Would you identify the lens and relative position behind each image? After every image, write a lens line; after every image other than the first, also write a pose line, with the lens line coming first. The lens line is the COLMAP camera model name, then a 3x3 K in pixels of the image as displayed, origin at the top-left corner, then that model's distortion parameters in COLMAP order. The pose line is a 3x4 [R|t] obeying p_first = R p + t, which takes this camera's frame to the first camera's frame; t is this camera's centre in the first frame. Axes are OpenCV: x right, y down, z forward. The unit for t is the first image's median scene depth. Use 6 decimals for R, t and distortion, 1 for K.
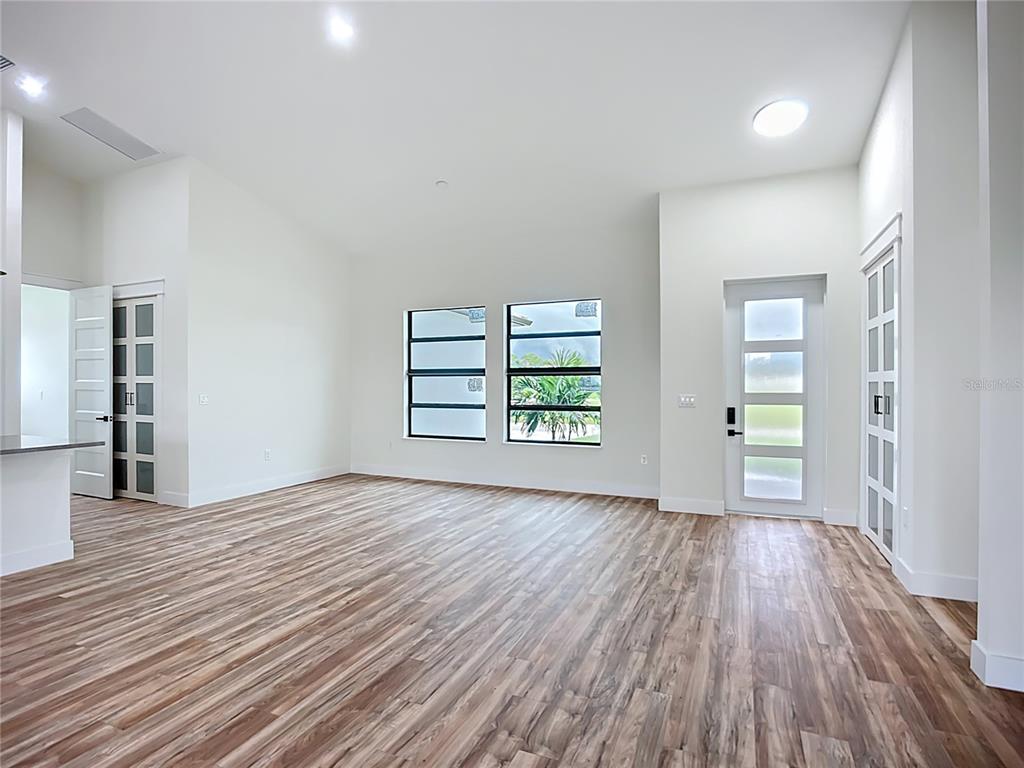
lens RADIAL K [[537.4, 0, 505.5], [0, 537.4, 388.4], [0, 0, 1]] dist [-0.027004, 0.000674]
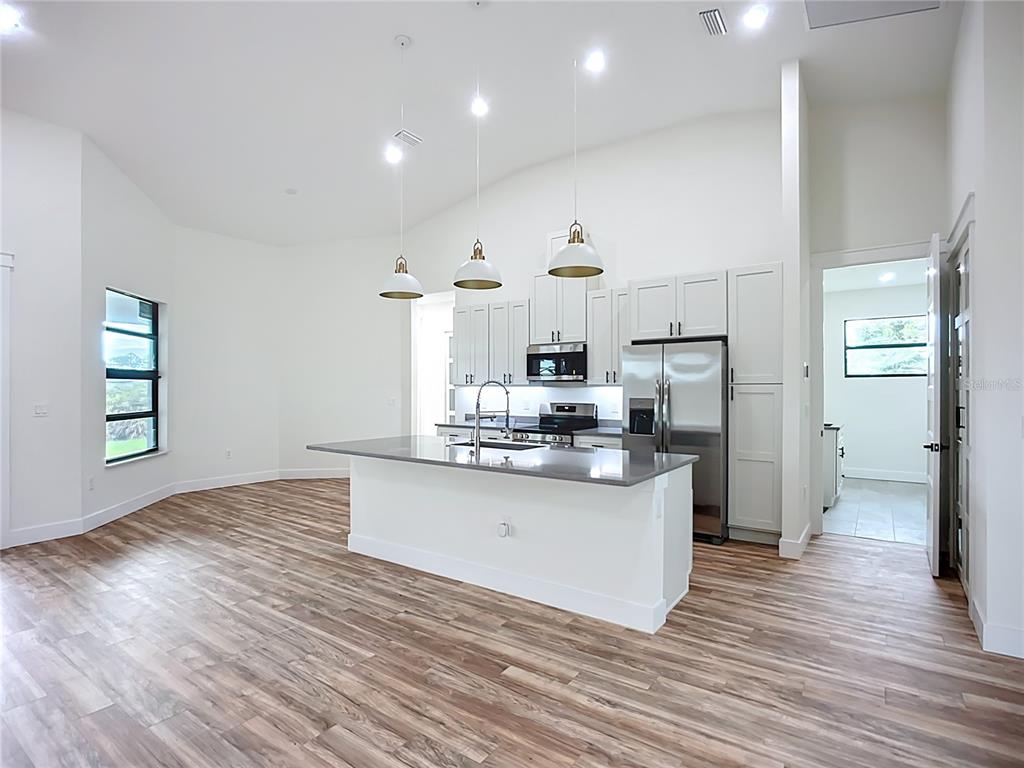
lens RADIAL K [[525.7, 0, 503.5], [0, 525.7, 386.4], [0, 0, 1]] dist [-0.038914, 0.010698]
pose [[-0.204511, -0.008393, -0.978828, -0.062147], [-0.004569, 0.999961, -0.007620, -0.012490], [0.978854, 0.002914, -0.204542, 0.848337]]
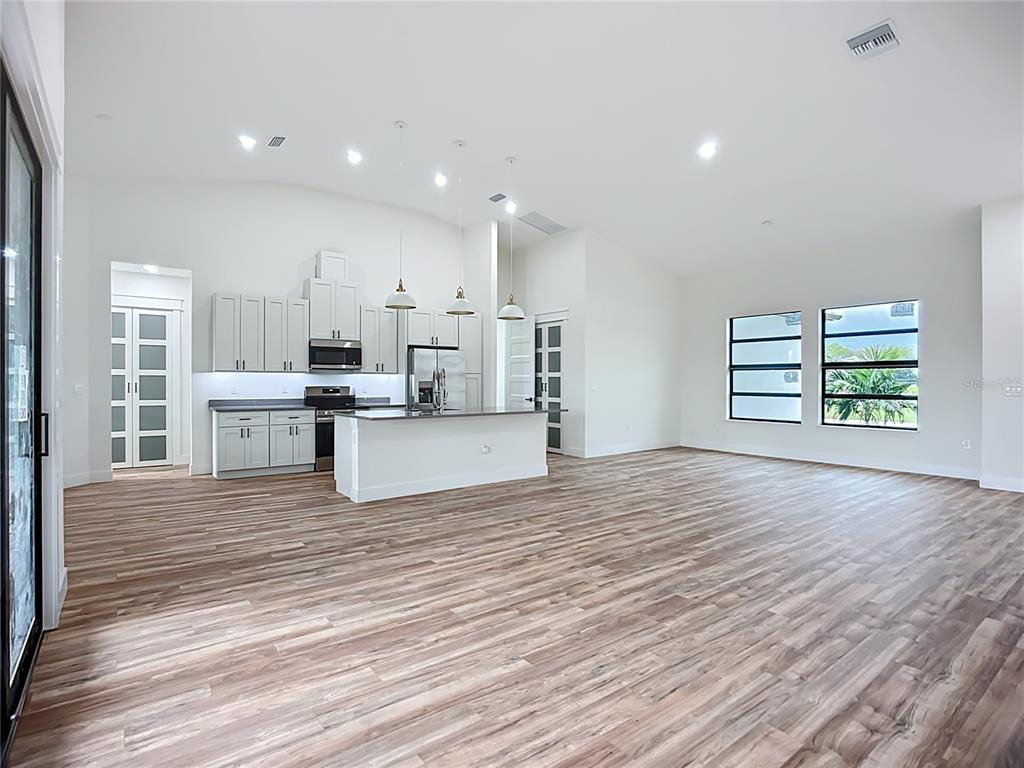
lens RADIAL K [[525.7, 0, 503.5], [0, 525.7, 386.4], [0, 0, 1]] dist [-0.038914, 0.010698]
pose [[0.868703, 0.003051, -0.495324, -0.064098], [0.000730, 0.999972, 0.007439, 0.008177], [0.495333, -0.006824, 0.868676, -0.548753]]
